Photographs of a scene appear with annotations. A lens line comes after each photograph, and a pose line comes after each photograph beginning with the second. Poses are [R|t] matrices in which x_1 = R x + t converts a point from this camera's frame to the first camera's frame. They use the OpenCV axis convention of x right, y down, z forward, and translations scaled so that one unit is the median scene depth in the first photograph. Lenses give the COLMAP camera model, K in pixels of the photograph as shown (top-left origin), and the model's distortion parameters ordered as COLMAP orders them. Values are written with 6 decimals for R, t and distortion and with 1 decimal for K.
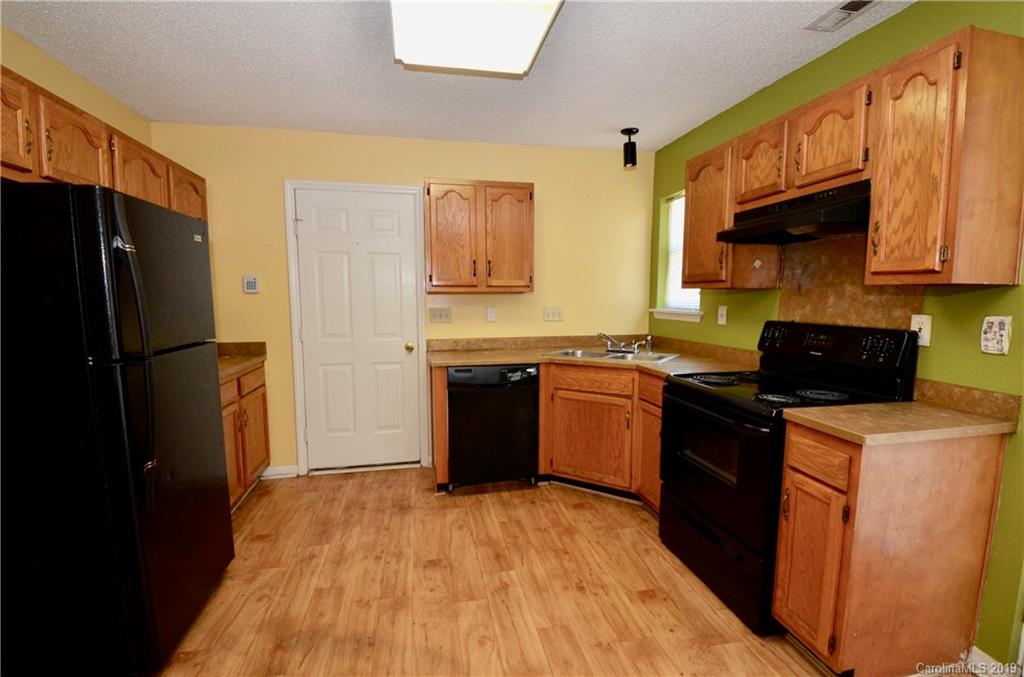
lens RADIAL K [[461.4, 0, 508.1], [0, 461.4, 345.7], [0, 0, 1]] dist [0.021437, -0.028836]
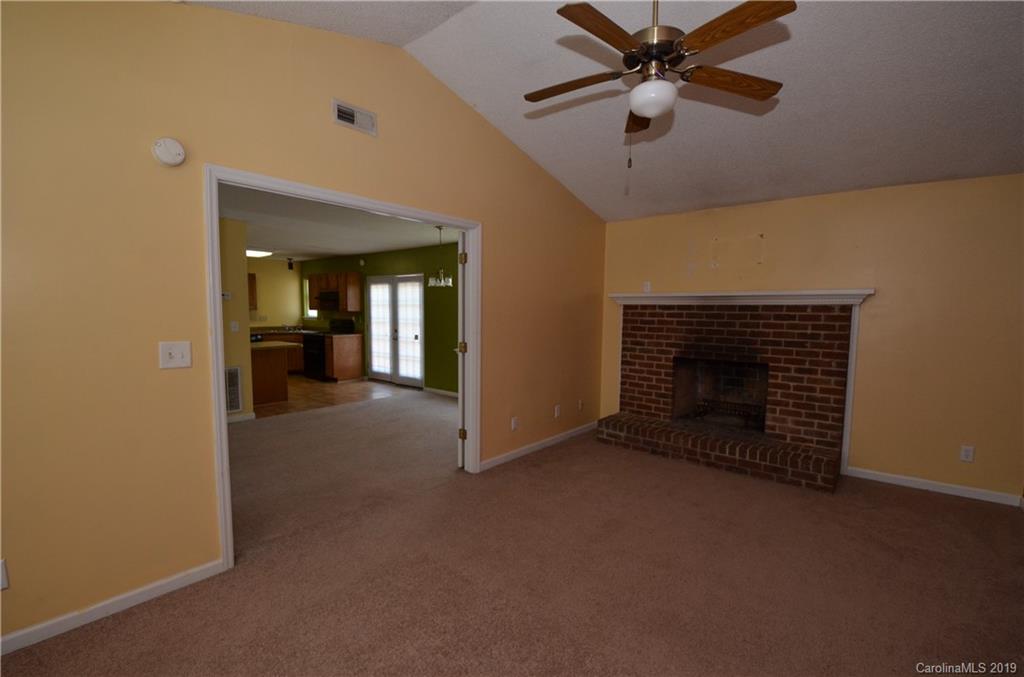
lens RADIAL K [[461.4, 0, 508.1], [0, 461.4, 345.7], [0, 0, 1]] dist [0.021437, -0.028836]
pose [[0.788634, -0.044964, 0.613216, -0.537824], [0.062883, 0.997991, -0.007694, 0.242672], [-0.611639, 0.044629, 0.789878, -2.432148]]
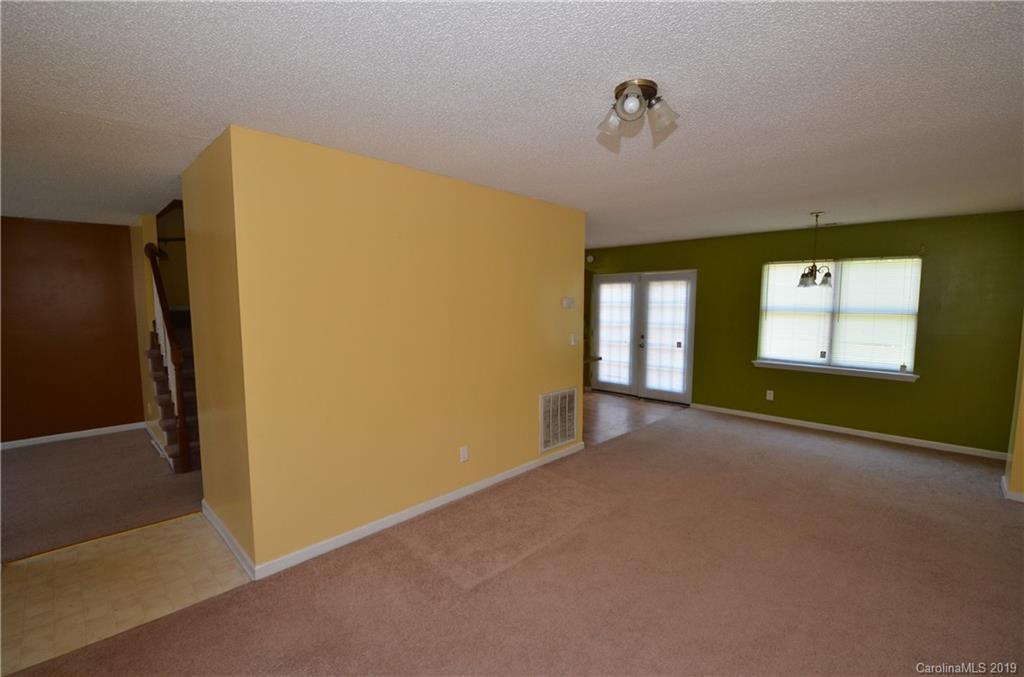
lens RADIAL K [[461.4, 0, 508.1], [0, 461.4, 345.7], [0, 0, 1]] dist [0.021437, -0.028836]
pose [[0.830212, -0.053233, 0.554900, -1.298499], [0.062993, 0.998013, 0.001495, 0.088116], [-0.553877, 0.033714, 0.831915, -1.450396]]
